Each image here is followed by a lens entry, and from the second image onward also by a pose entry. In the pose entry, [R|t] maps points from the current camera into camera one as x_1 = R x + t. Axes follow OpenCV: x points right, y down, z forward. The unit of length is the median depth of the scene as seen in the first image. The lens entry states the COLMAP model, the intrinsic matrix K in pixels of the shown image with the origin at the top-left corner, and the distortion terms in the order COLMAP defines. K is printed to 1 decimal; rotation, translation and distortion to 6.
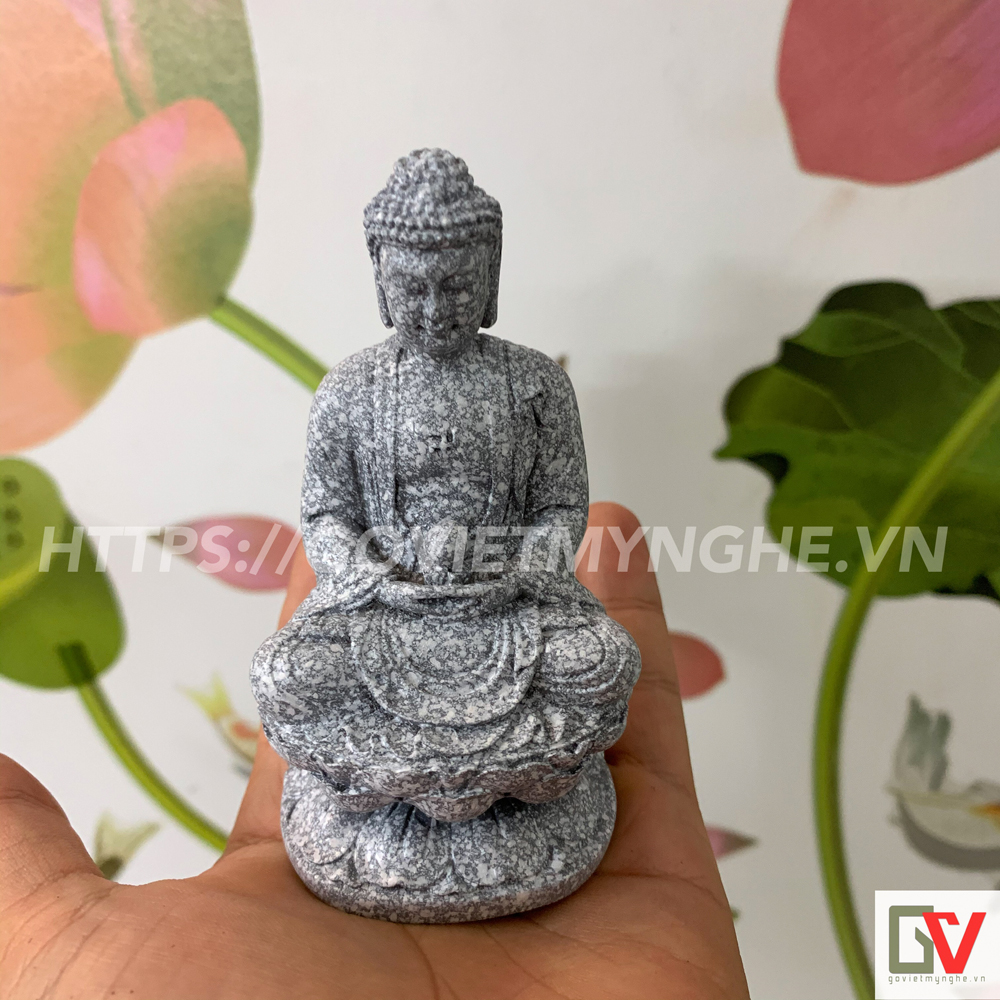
lens RADIAL K [[1054.4, 0, 500.0], [0, 1054.4, 500.0], [0, 0, 1]] dist [0.180071, -0.766464]
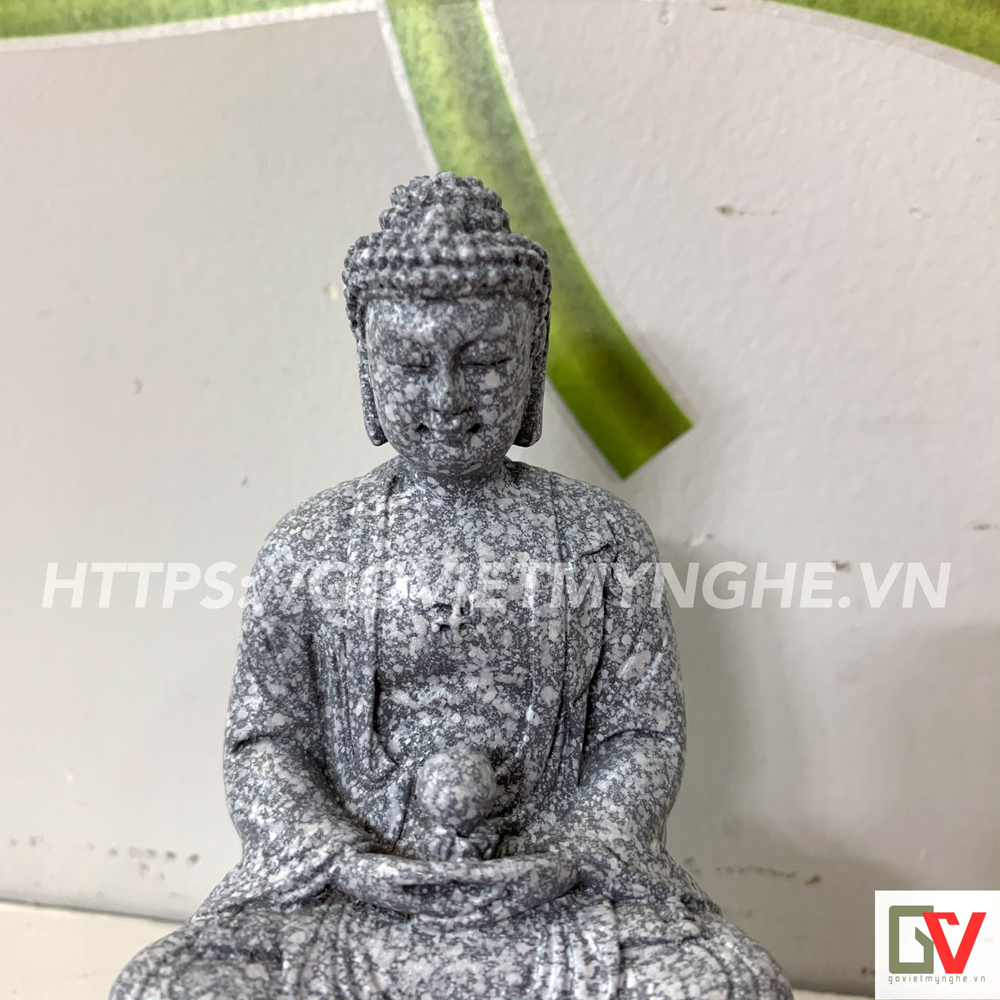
lens RADIAL K [[1083.0, 0, 506.8], [0, 1083.0, 482.1], [0, 0, 1]] dist [0.157054, -0.642244]
pose [[0.999802, 0.007427, -0.018434, -0.011766], [-0.012373, 0.958488, -0.284864, 0.051073], [0.015553, 0.285036, 0.958391, 0.363018]]
